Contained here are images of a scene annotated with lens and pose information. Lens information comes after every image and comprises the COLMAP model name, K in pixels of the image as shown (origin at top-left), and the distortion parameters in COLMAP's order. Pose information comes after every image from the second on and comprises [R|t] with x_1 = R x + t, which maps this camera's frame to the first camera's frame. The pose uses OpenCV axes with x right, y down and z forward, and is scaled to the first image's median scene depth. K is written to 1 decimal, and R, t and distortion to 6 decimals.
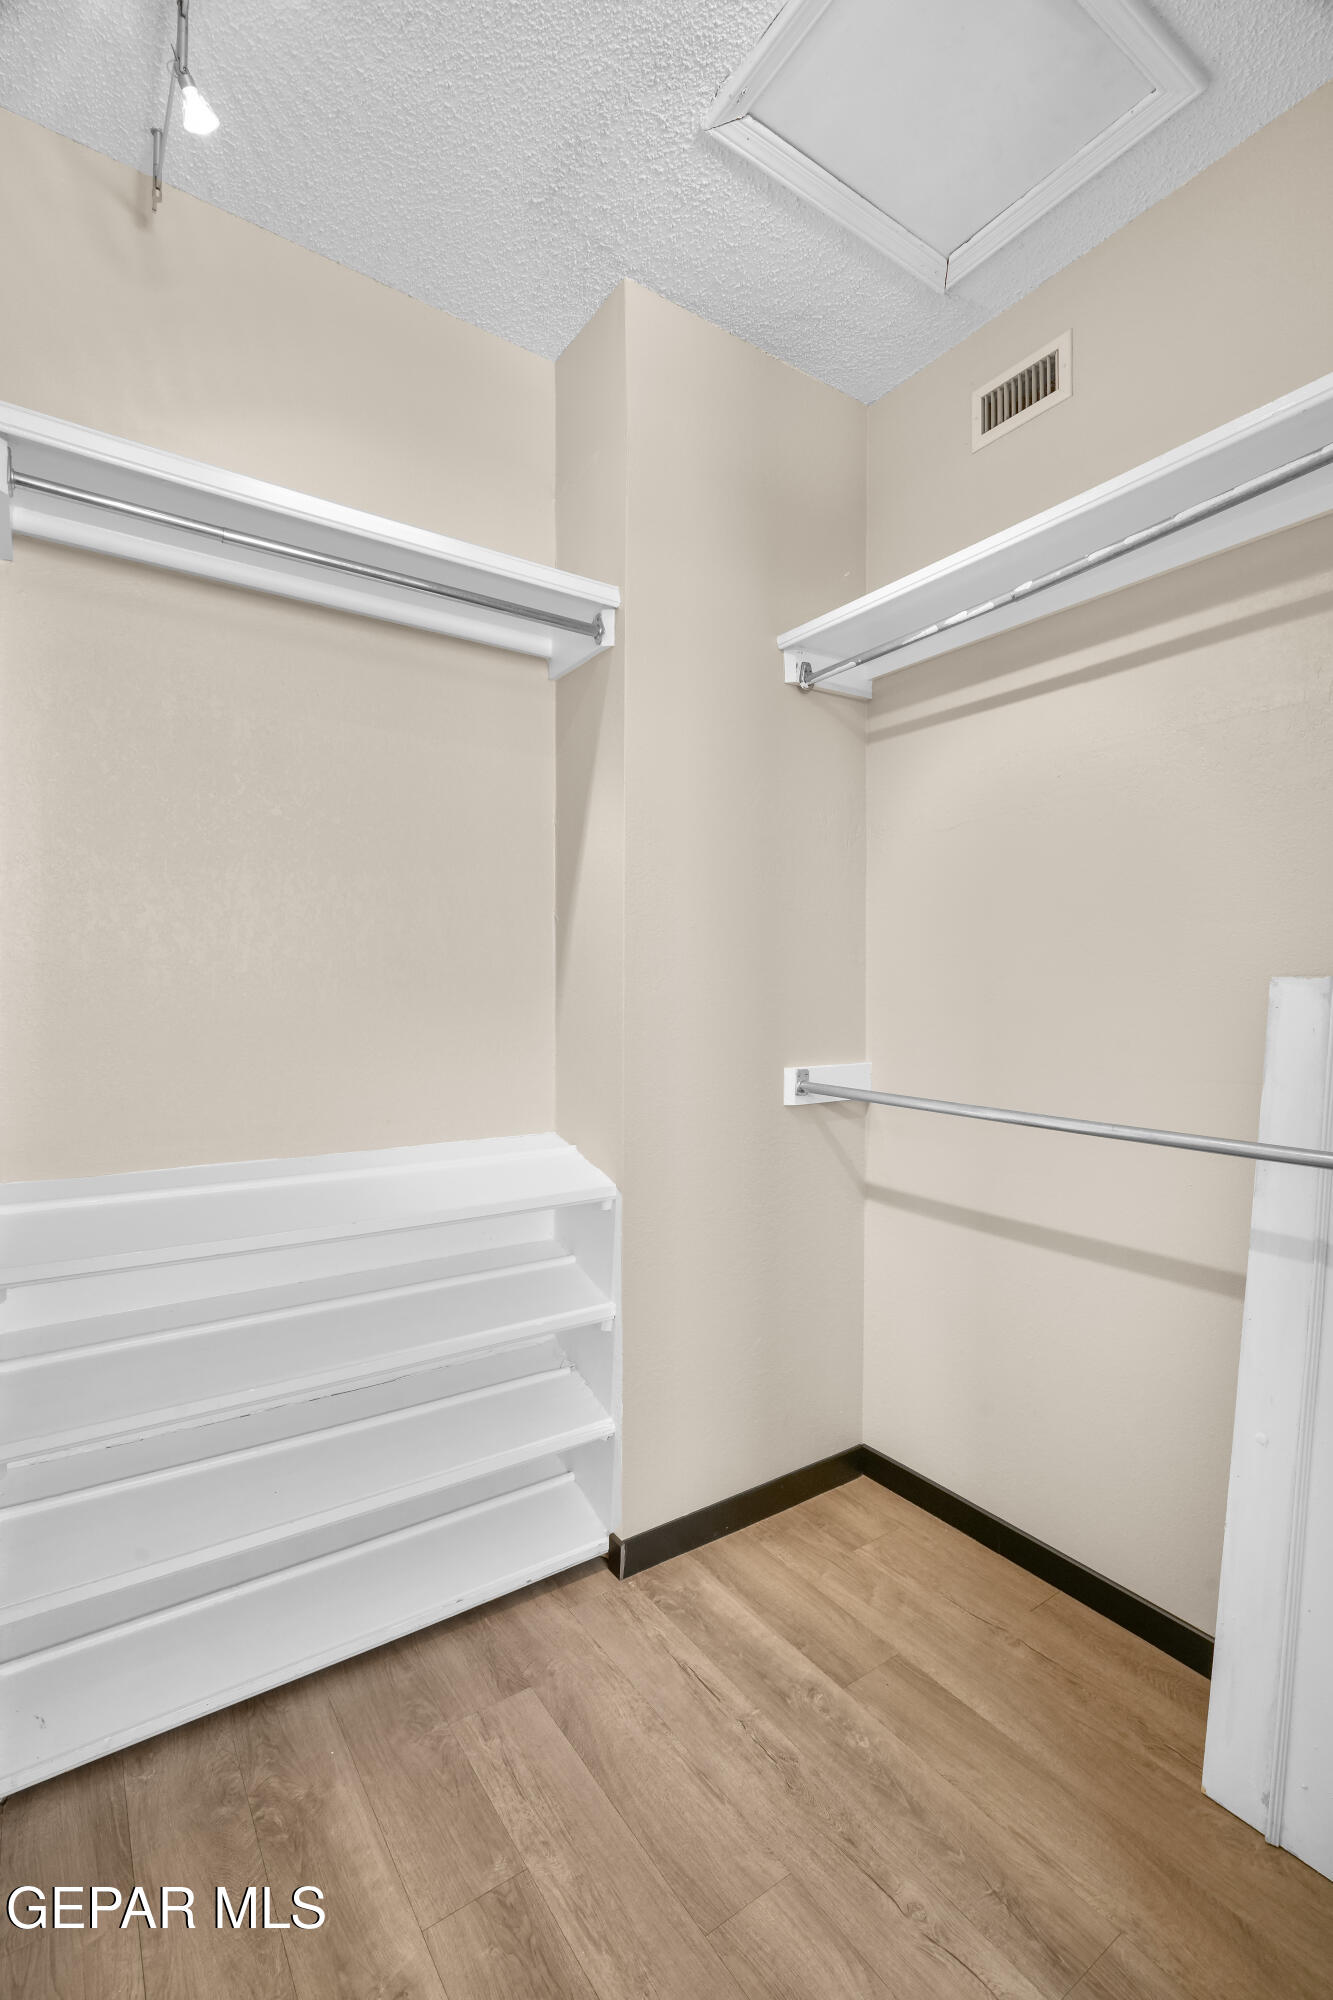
lens RADIAL K [[907.4, 0, 676.3], [0, 907.4, 988.7], [0, 0, 1]] dist [-0.003078, 0.000526]
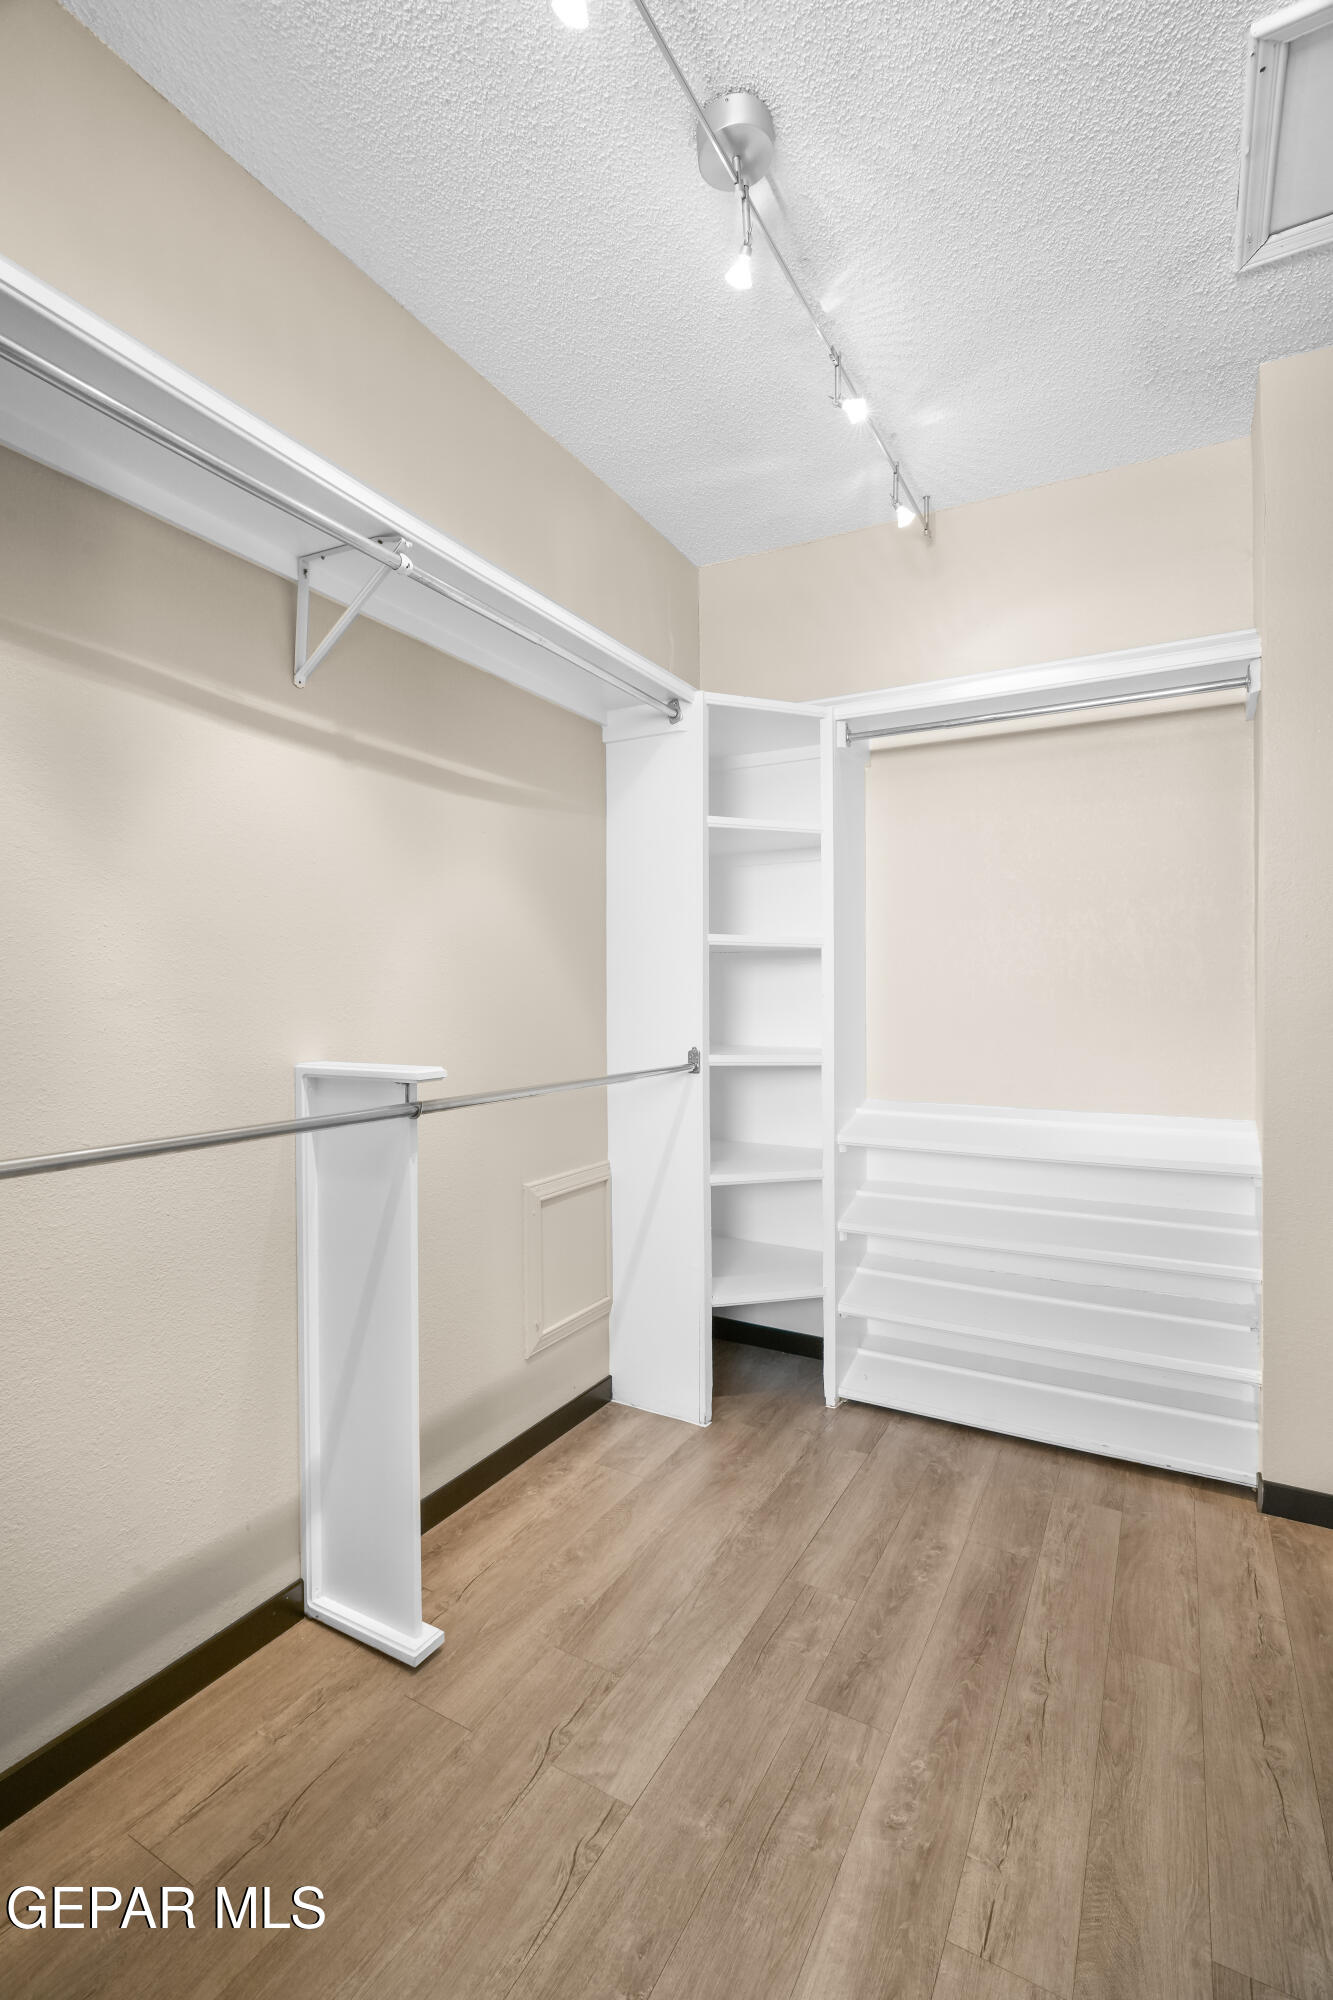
lens RADIAL K [[941.2, 0, 666.5], [0, 941.2, 1000.0], [0, 0, 1]] dist [-0.001169, 0.000412]
pose [[0.434378, -0.000808, -0.900730, 0.881632], [0.004357, 0.999990, 0.001204, 0.004593], [0.900720, -0.004448, 0.434377, -0.236029]]
